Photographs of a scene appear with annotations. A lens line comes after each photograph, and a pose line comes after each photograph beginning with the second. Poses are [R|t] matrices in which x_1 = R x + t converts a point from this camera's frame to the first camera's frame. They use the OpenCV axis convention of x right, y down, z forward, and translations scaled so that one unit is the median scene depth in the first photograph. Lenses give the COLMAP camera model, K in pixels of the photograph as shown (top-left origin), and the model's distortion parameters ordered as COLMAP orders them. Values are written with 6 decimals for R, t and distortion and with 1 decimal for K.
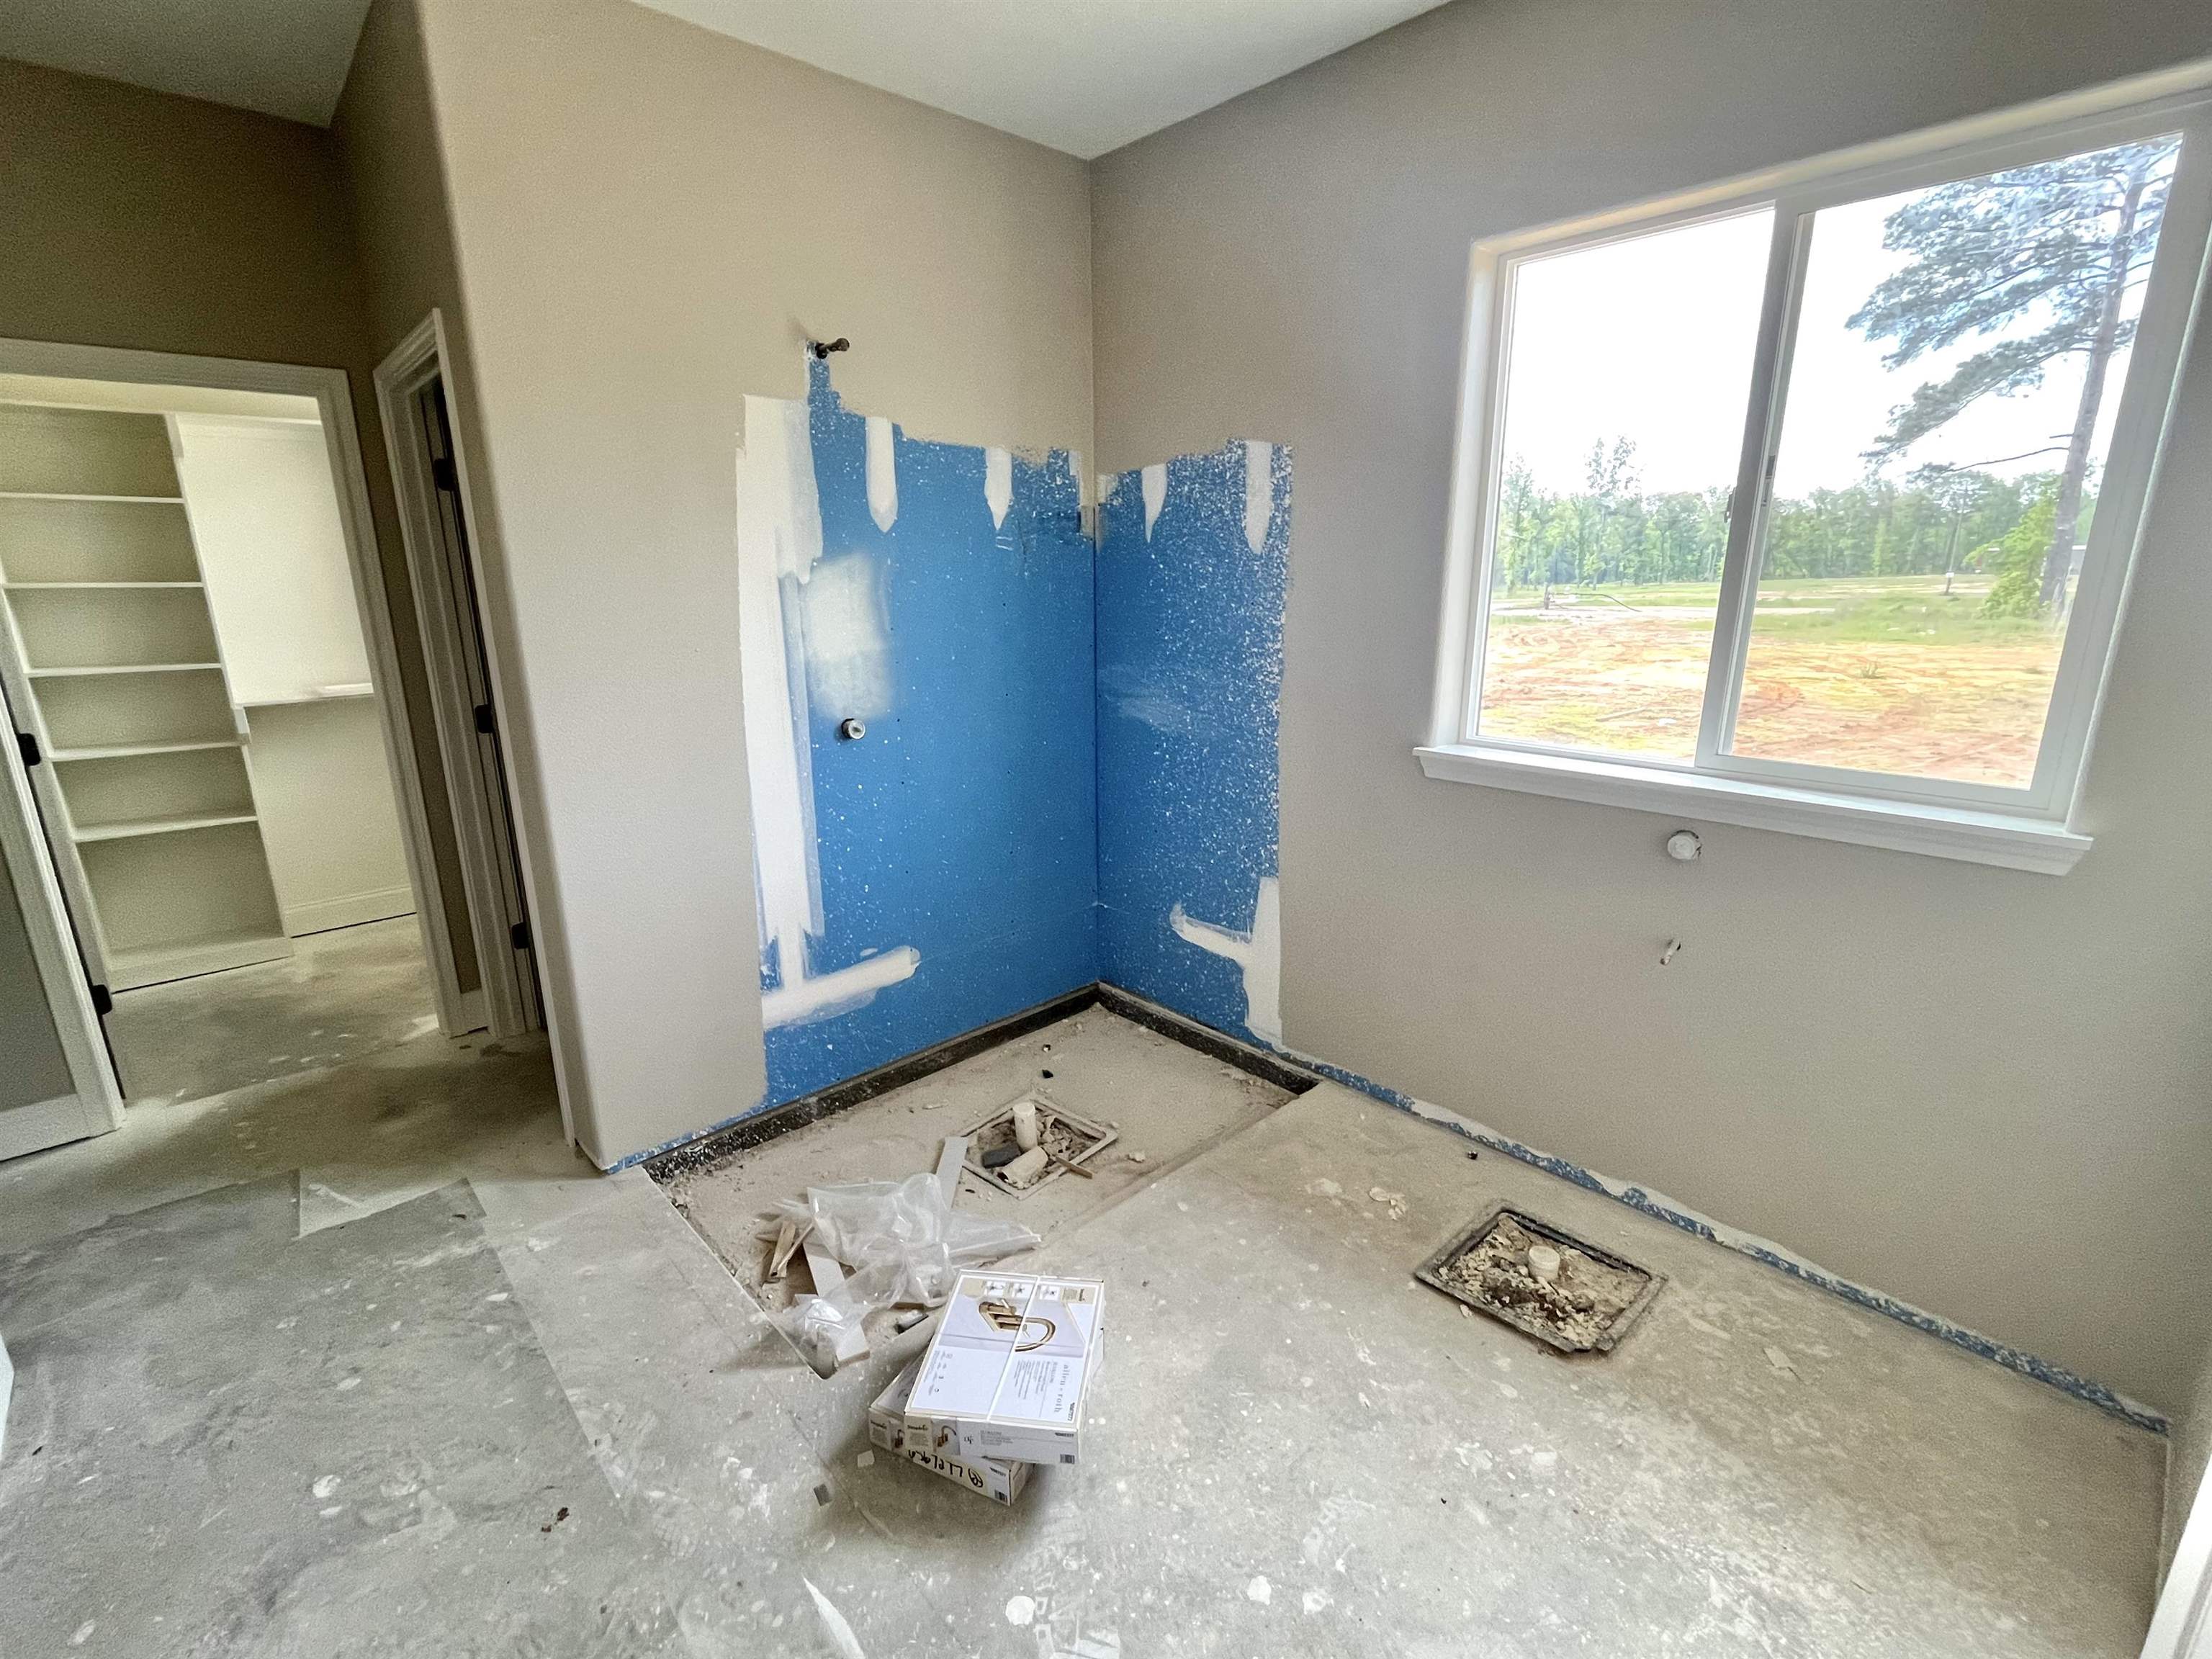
lens RADIAL K [[987.5, 0, 1106.0], [0, 987.5, 829.5], [0, 0, 1]] dist [-0.004039, 0.000029]
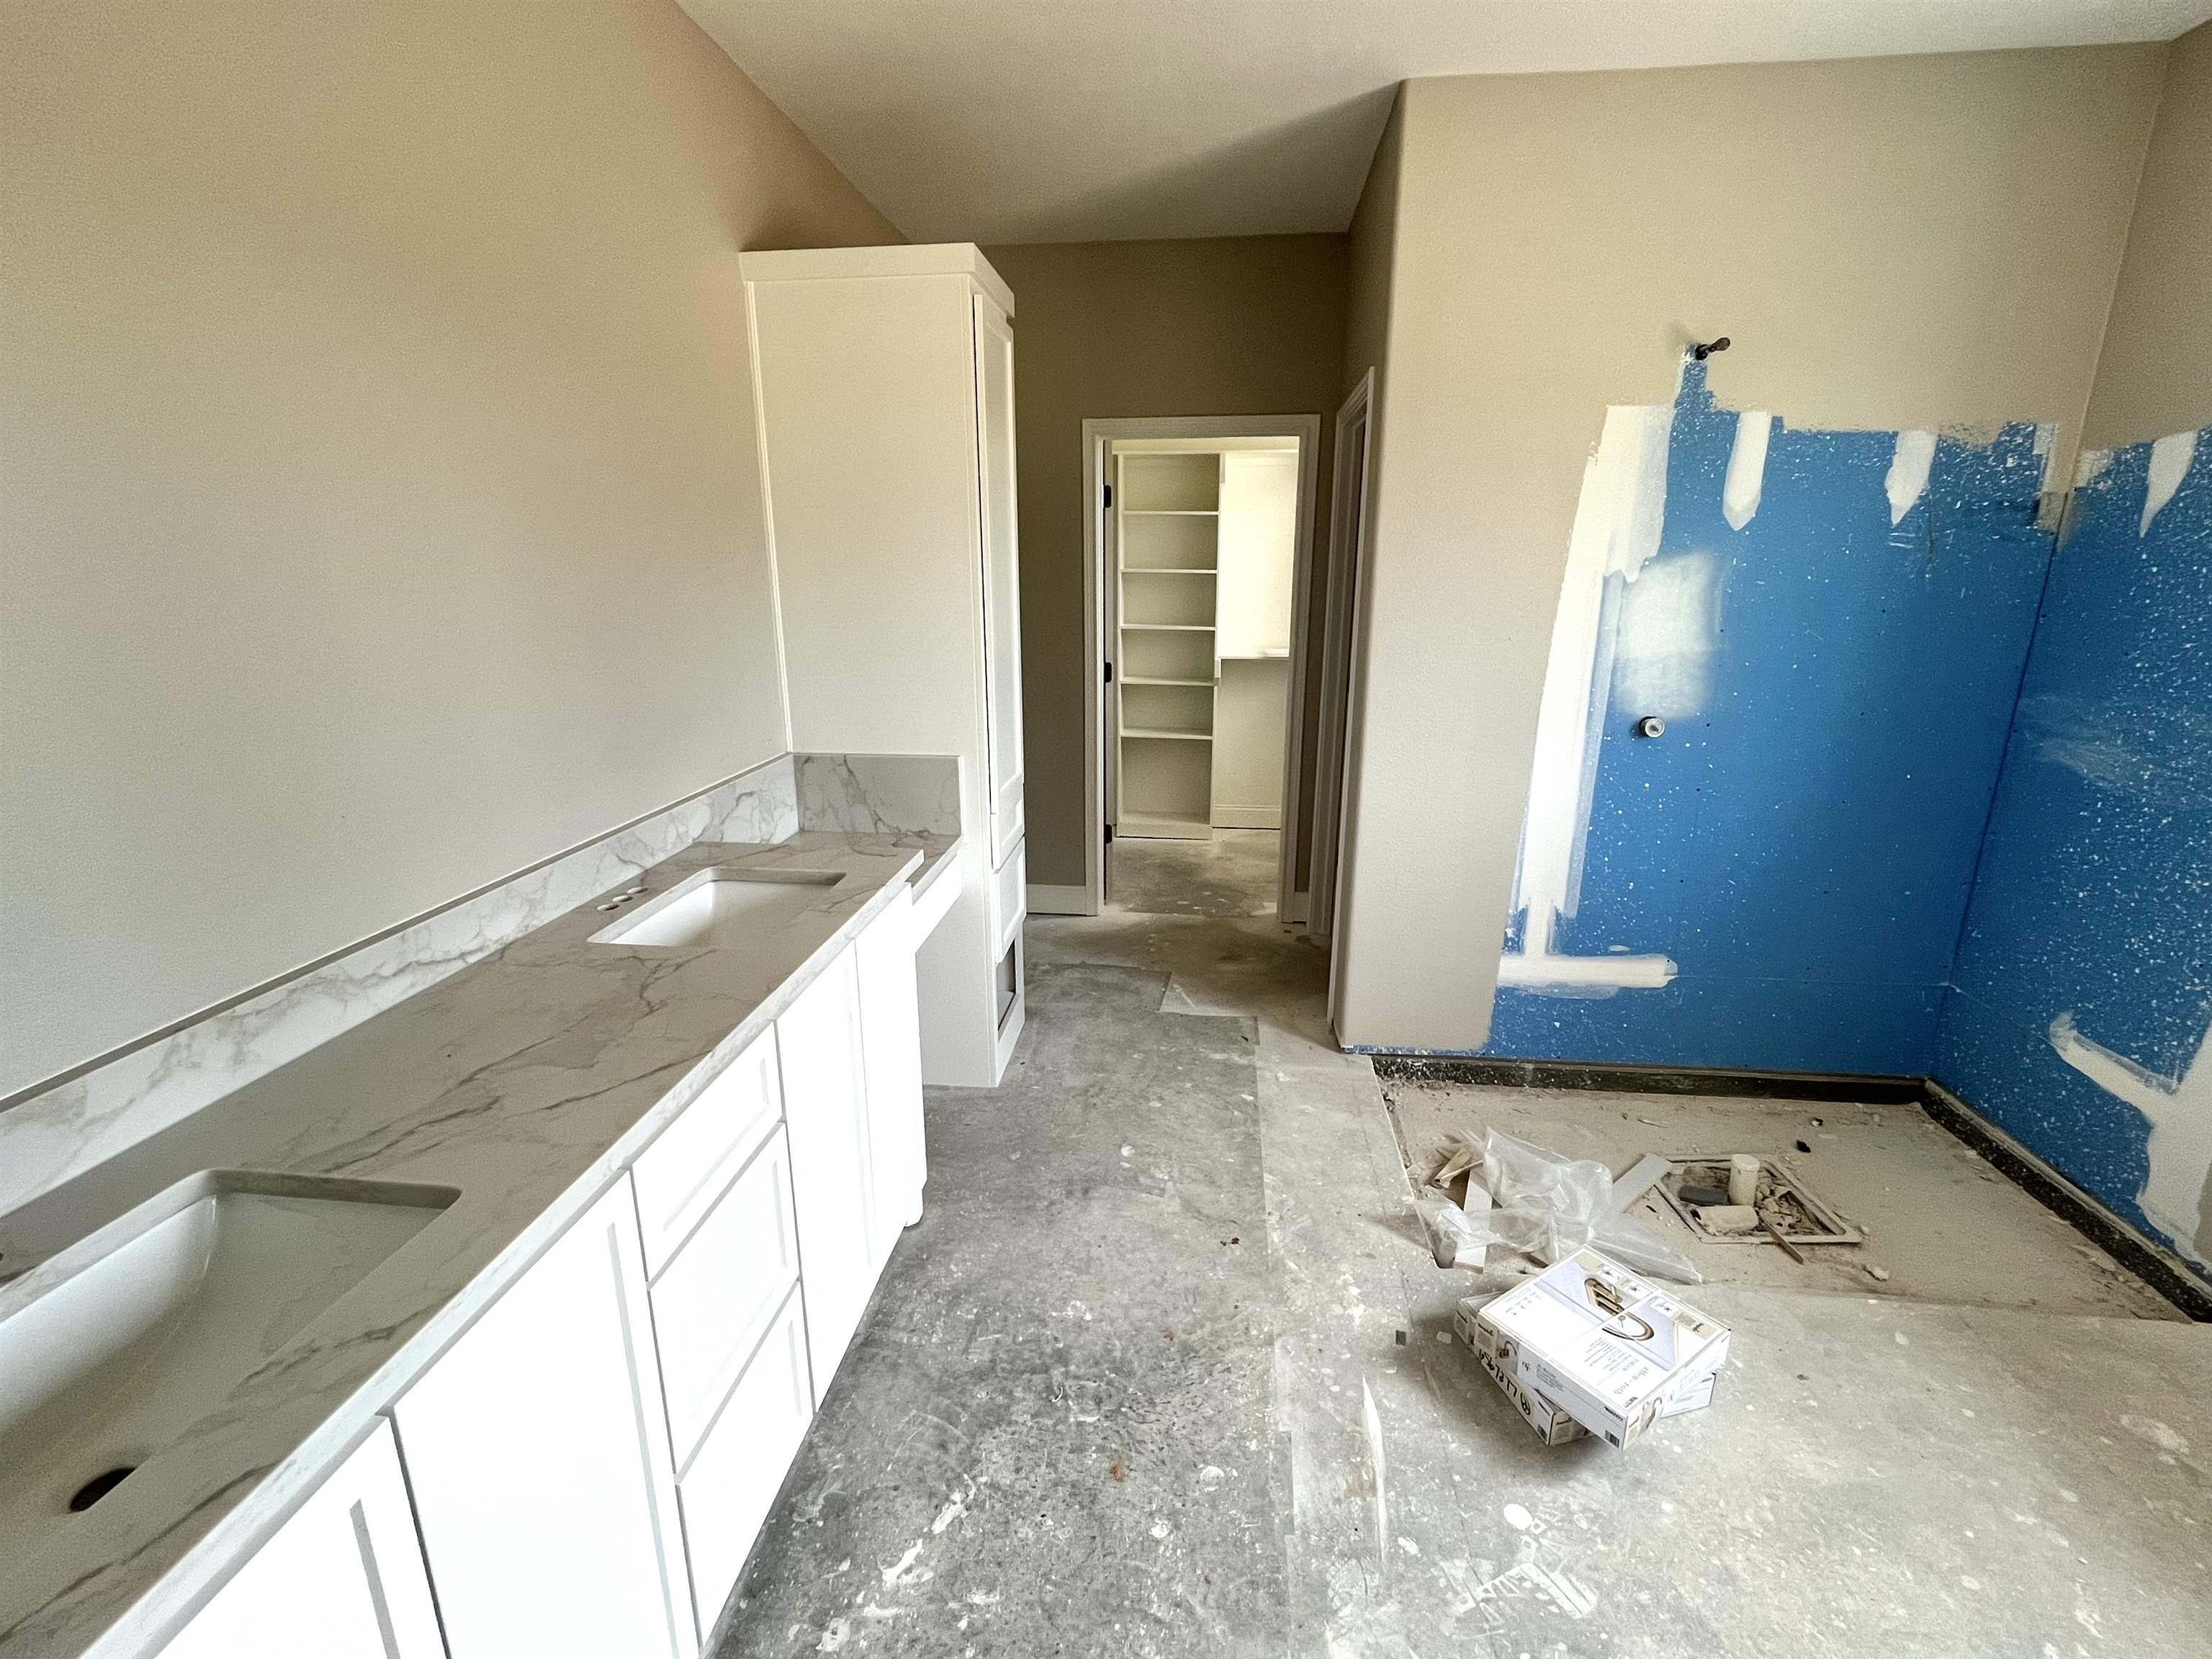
lens RADIAL K [[994.5, 0, 1106.0], [0, 994.5, 829.5], [0, 0, 1]] dist [-0.002463, -0.000399]
pose [[0.650828, 0.204592, -0.731140, 0.152225], [-0.198865, 0.975323, 0.095901, 0.014011], [0.732718, 0.082983, 0.675454, -0.088383]]
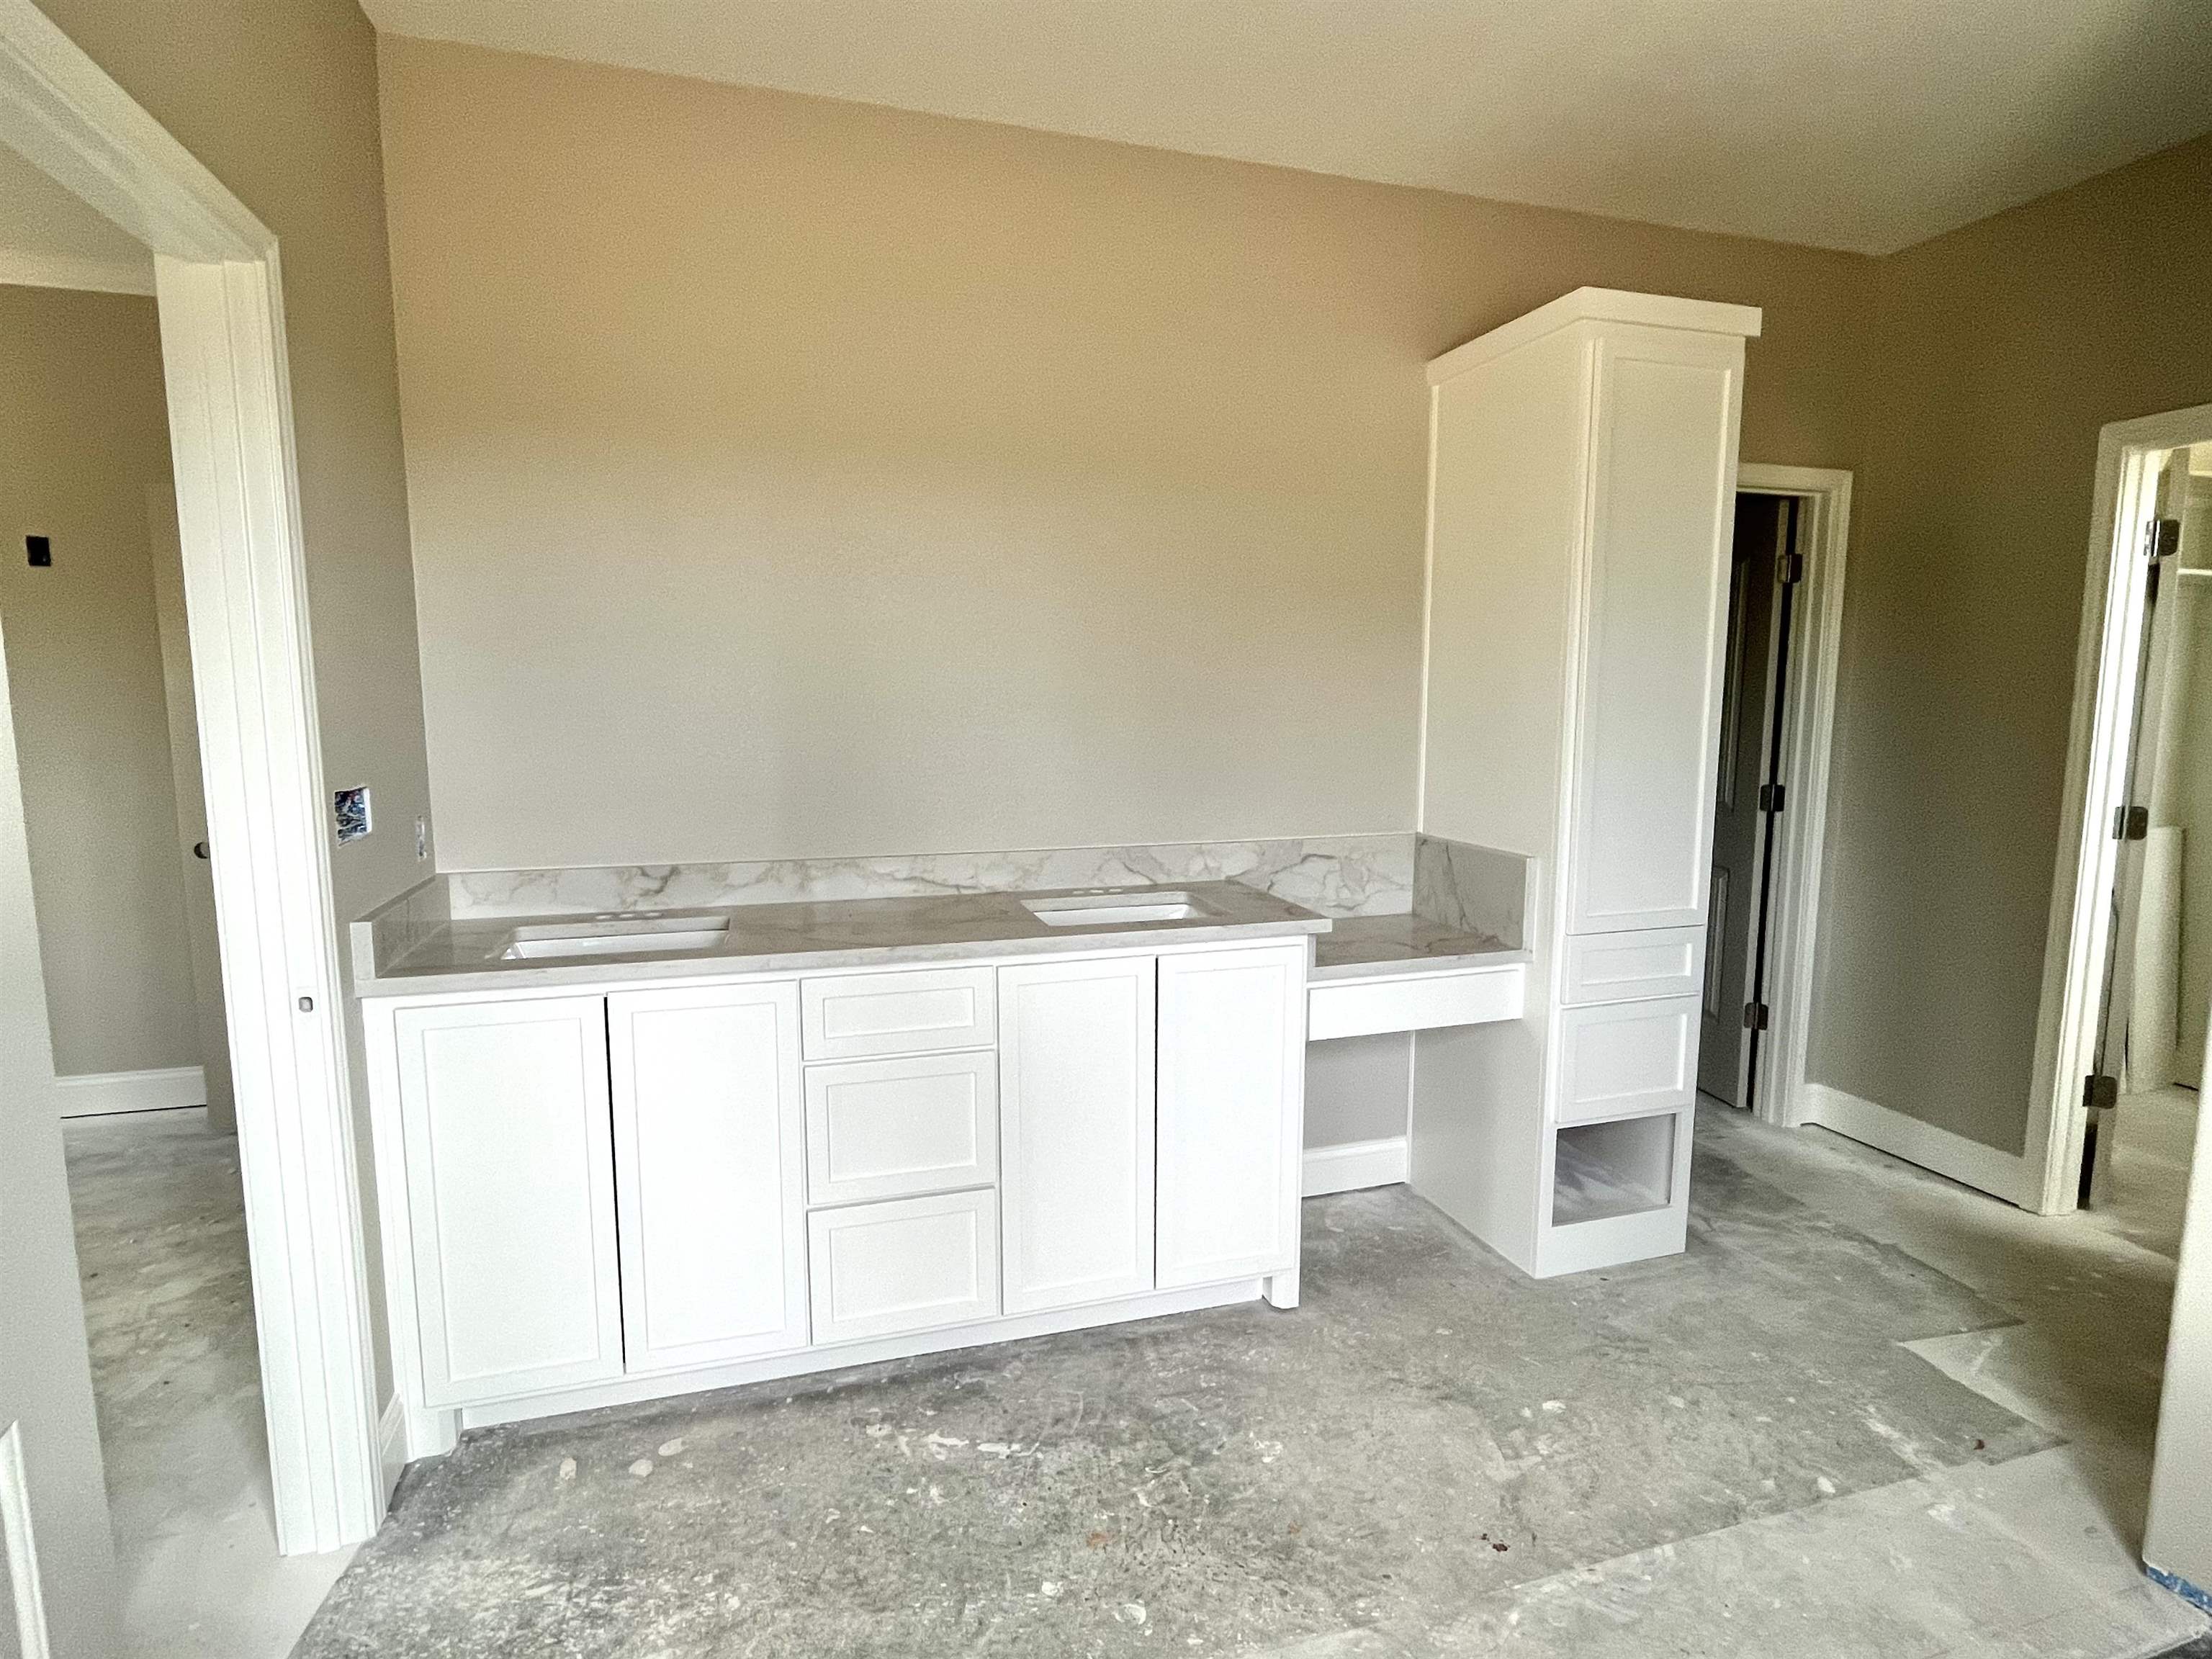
lens RADIAL K [[1134.1, 0, 1094.1], [0, 1134.1, 830.5], [0, 0, 1]] dist [-0.003519, -0.000436]
pose [[-0.445339, 0.117407, -0.887631, 0.349393], [-0.226987, 0.944175, 0.238770, -0.105979], [0.866112, 0.307814, -0.393828, 0.539341]]
